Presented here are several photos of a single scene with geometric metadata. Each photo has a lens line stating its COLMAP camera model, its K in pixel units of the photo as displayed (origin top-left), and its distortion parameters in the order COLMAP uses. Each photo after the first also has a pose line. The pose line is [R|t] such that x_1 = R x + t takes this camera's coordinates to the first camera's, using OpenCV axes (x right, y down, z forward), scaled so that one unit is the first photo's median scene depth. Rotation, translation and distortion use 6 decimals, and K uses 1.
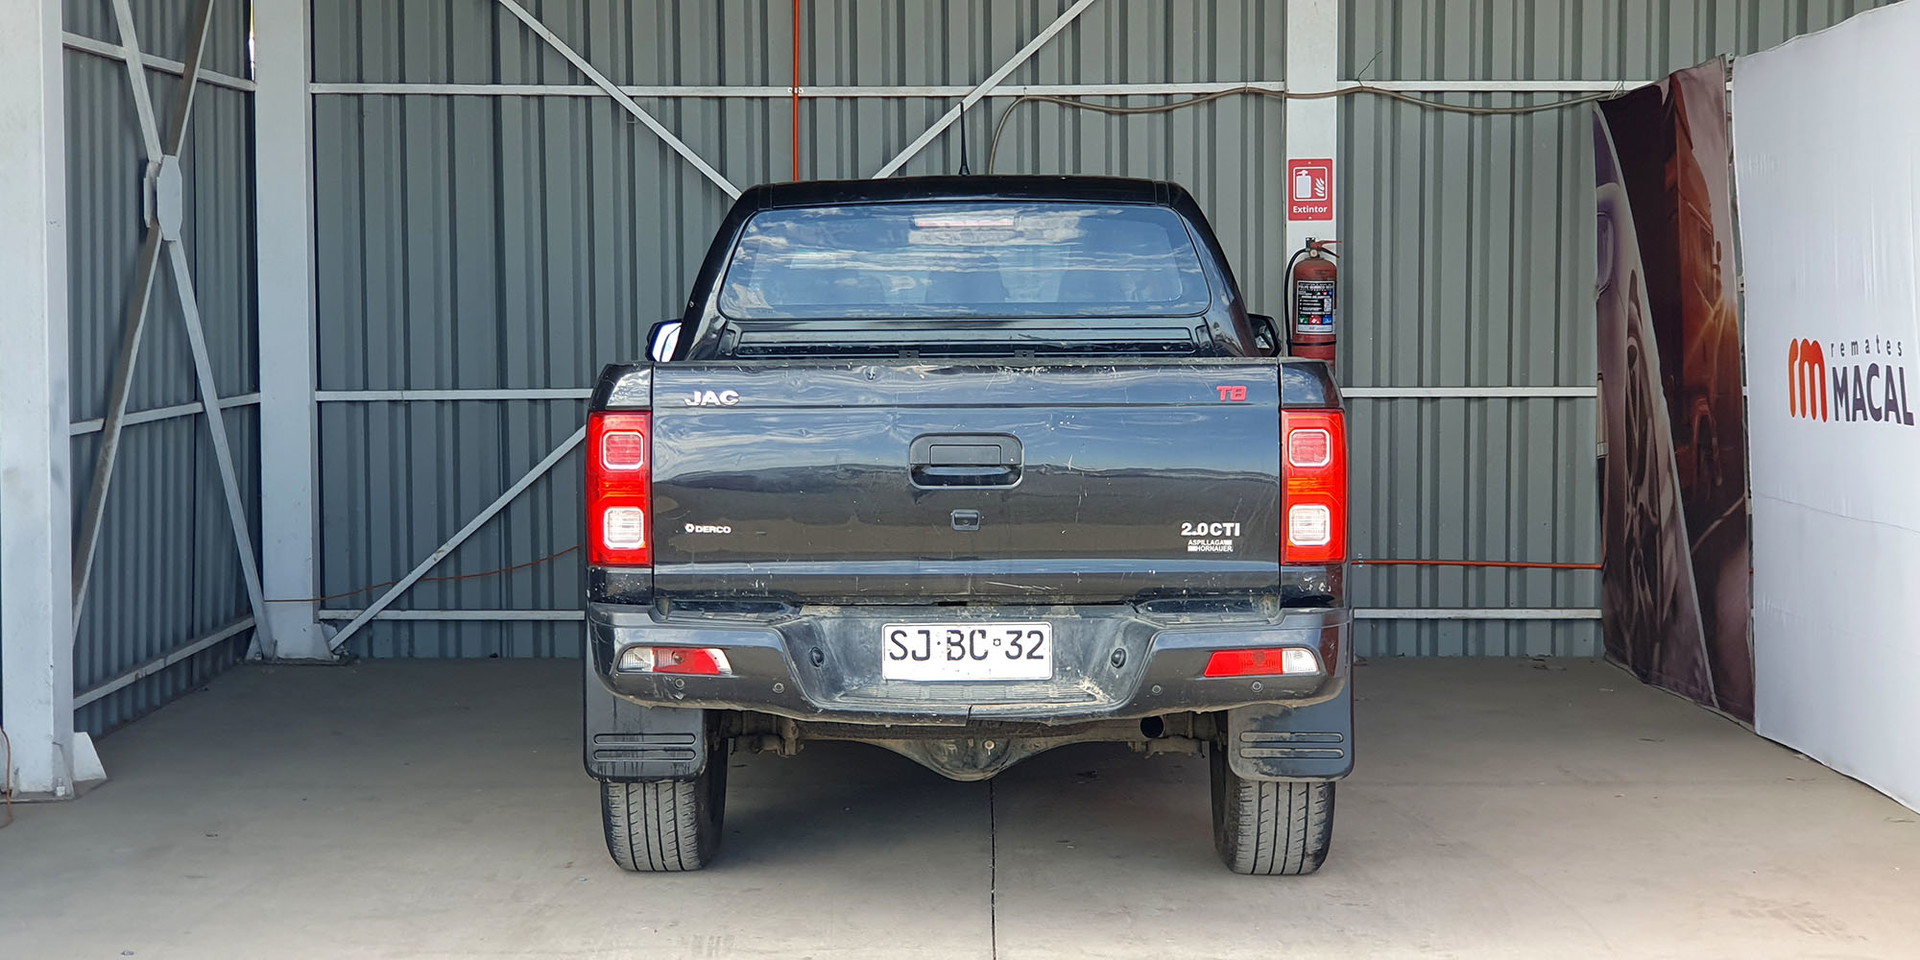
lens RADIAL K [[3817.3, 0, 954.7], [0, 3817.3, 483.8], [0, 0, 1]] dist [0.145064, 0.000000]
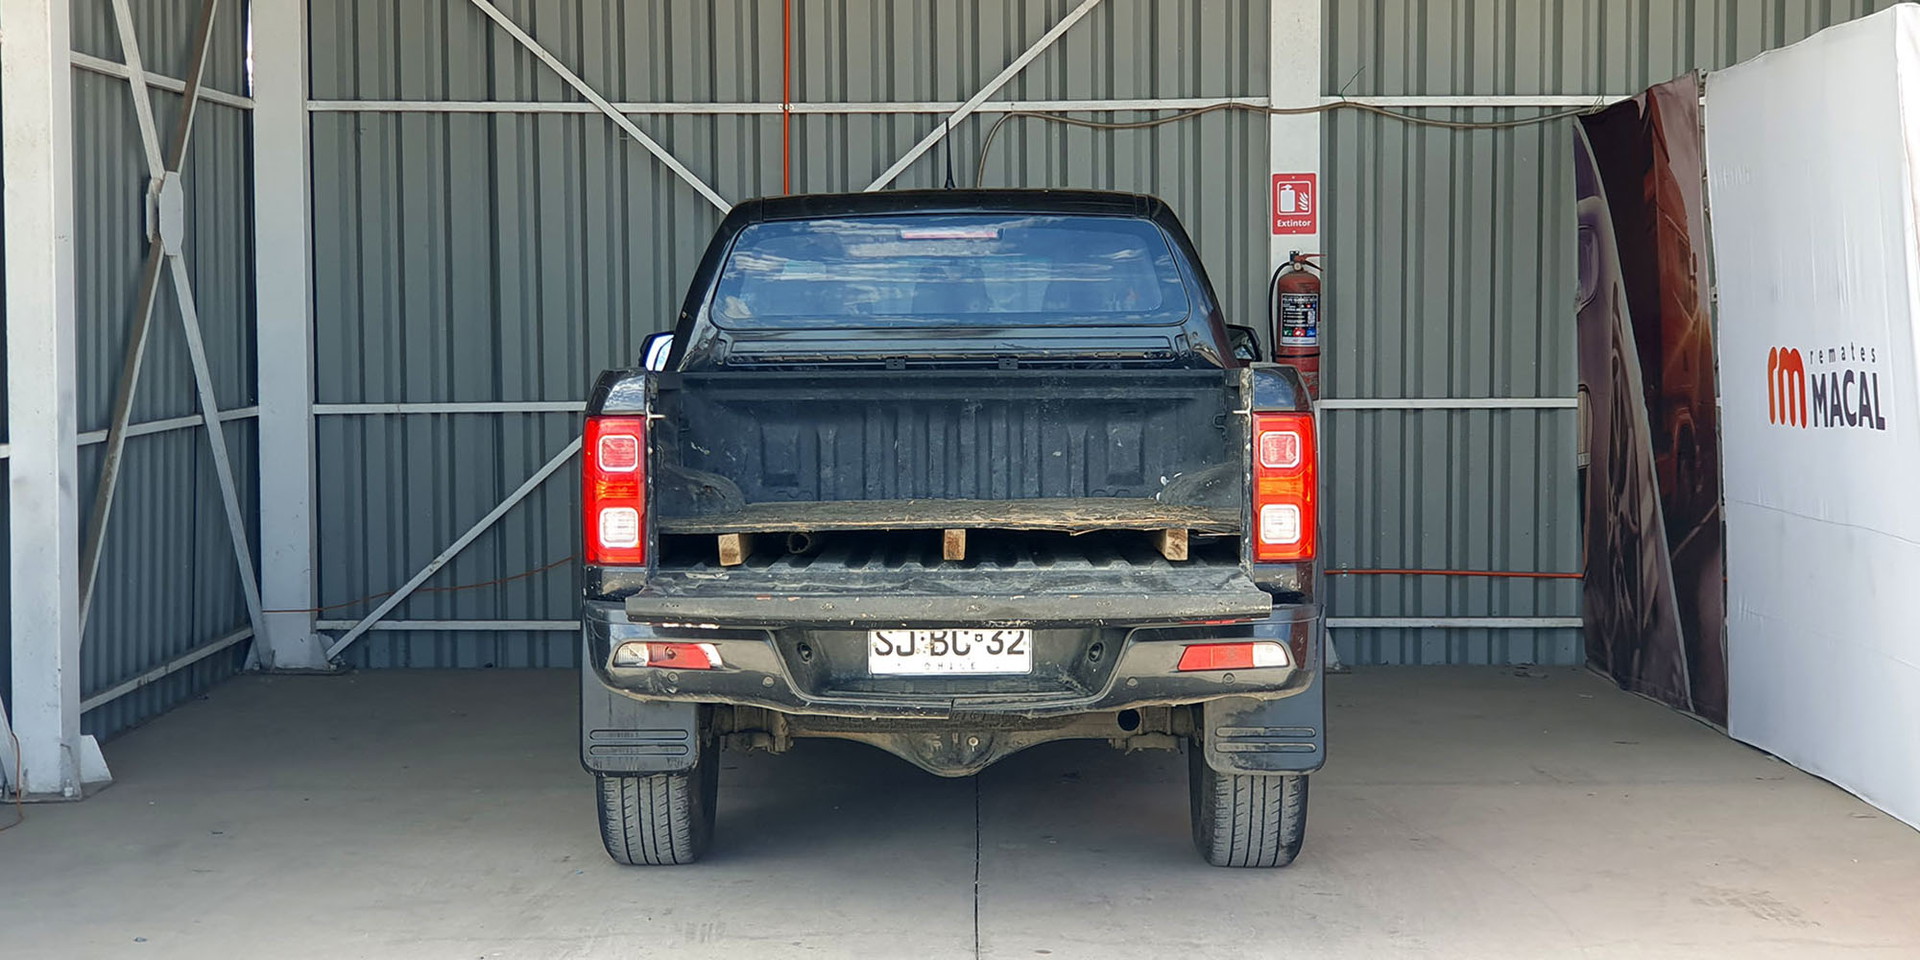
lens RADIAL K [[3972.0, 0, 920.5], [0, 3972.0, 476.6], [0, 0, 1]] dist [0.165608, 0.000000]
pose [[0.999960, -0.001442, -0.008863, 0.003276], [0.001353, 0.999949, -0.009959, 0.005716], [0.008877, 0.009946, 0.999911, -0.053937]]
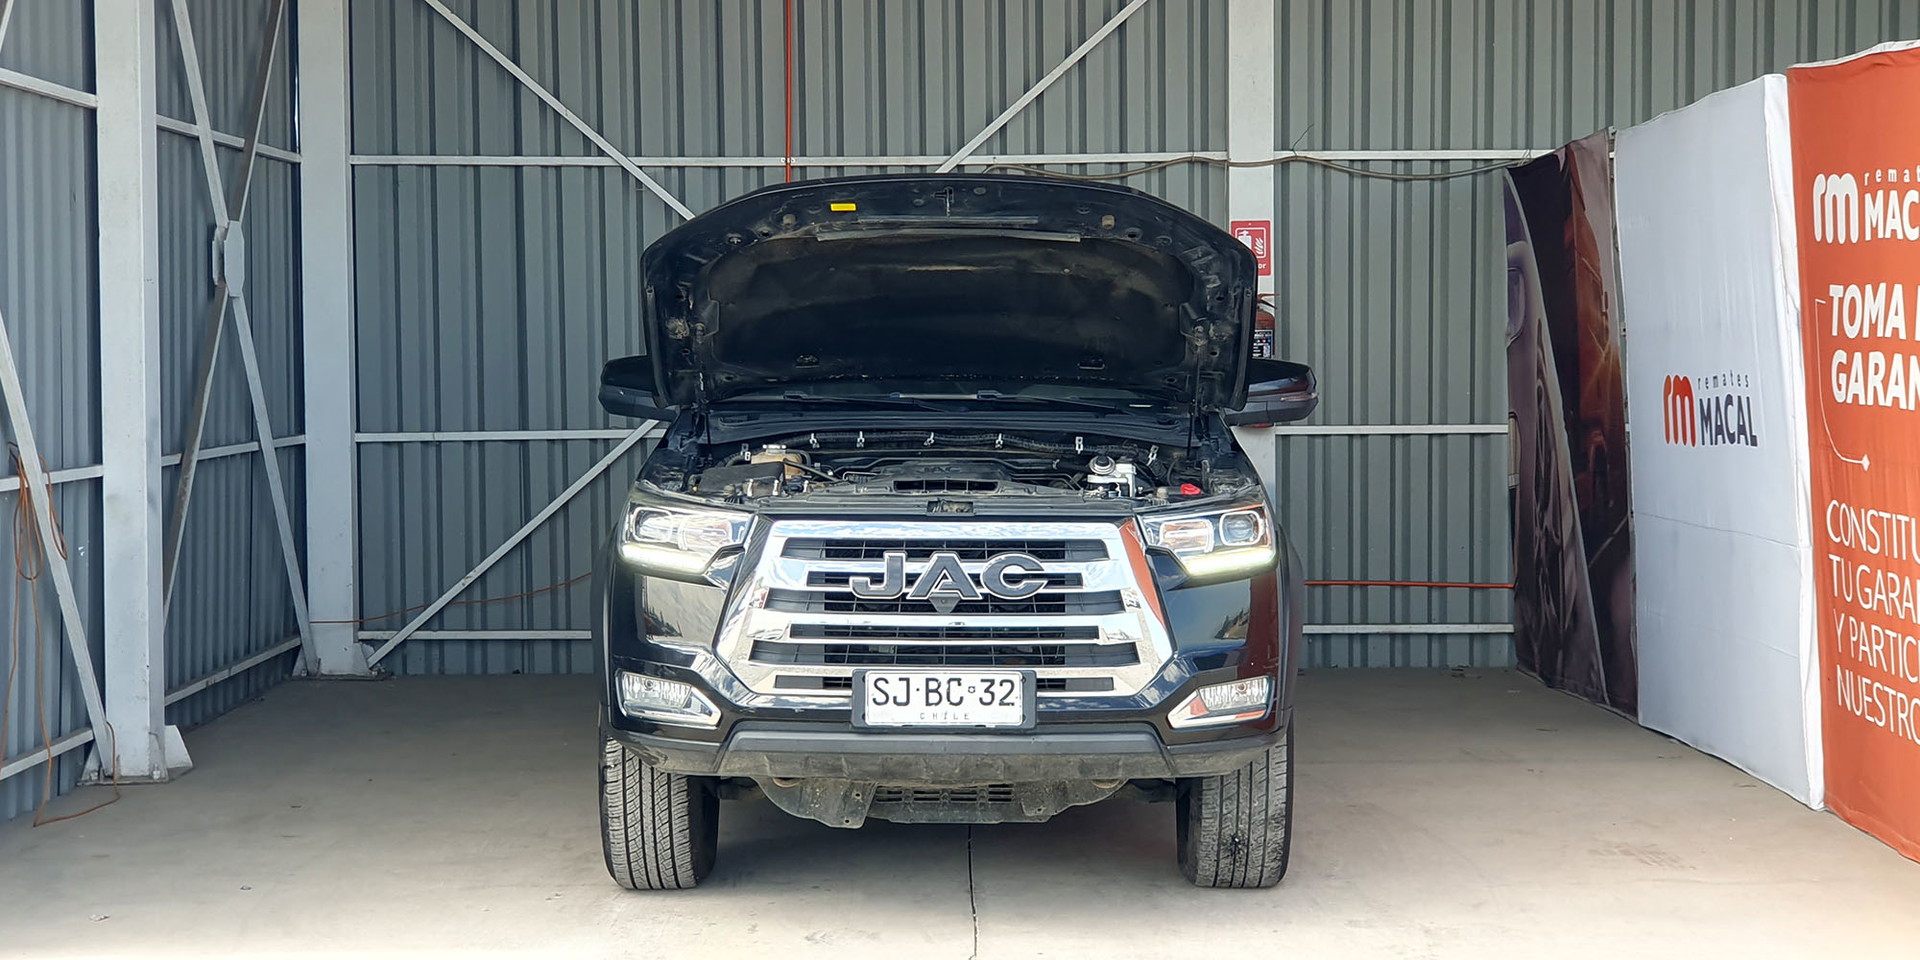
lens RADIAL K [[3817.3, 0, 989.1], [0, 3817.3, 506.1], [0, 0, 1]] dist [0.145064, 0.000000]
pose [[0.999893, -0.004612, 0.013889, 0.000952], [0.004766, 0.999927, -0.011129, 0.010330], [-0.013836, 0.011194, 0.999842, -0.111694]]
